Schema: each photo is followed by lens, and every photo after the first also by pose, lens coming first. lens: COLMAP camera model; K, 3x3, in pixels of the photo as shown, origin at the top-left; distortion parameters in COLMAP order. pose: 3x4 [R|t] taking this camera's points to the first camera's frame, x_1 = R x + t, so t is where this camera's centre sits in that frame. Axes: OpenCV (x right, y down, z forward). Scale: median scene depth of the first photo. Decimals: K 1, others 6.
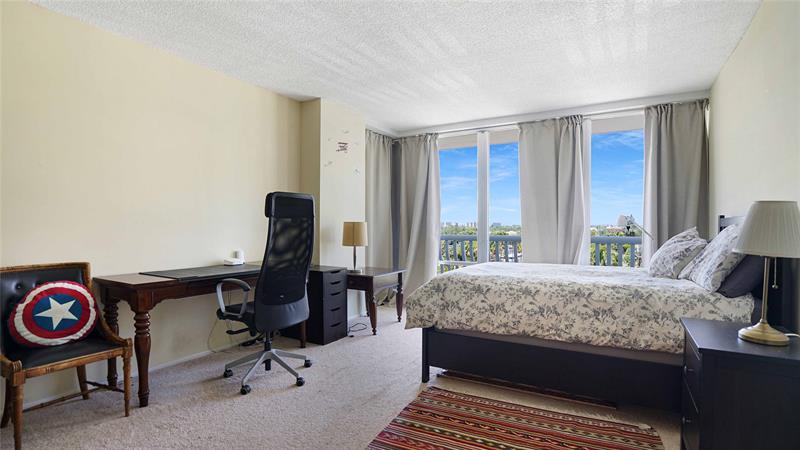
lens RADIAL K [[419.7, 0, 400.0], [0, 419.7, 225.0], [0, 0, 1]] dist [-0.049287, 0.033818]
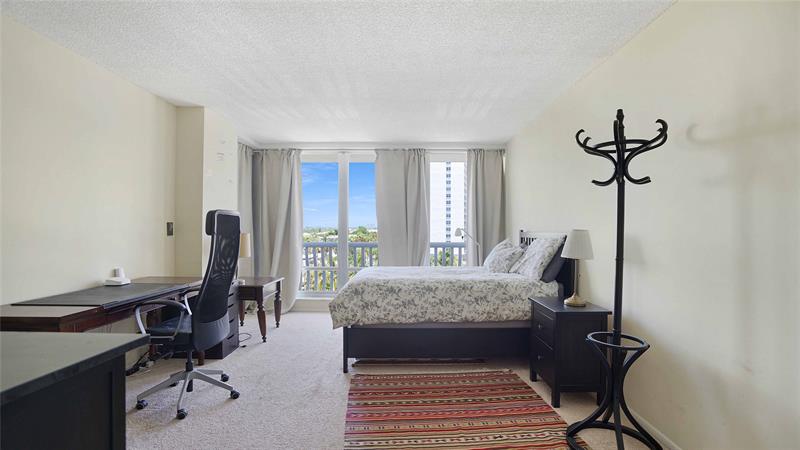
lens RADIAL K [[419.7, 0, 400.0], [0, 419.7, 225.0], [0, 0, 1]] dist [-0.049287, 0.033818]
pose [[0.845286, 0.001396, 0.534313, -0.462692], [-0.002471, 0.999996, 0.001297, -0.044525], [-0.534309, -0.002417, 0.845286, -0.083854]]
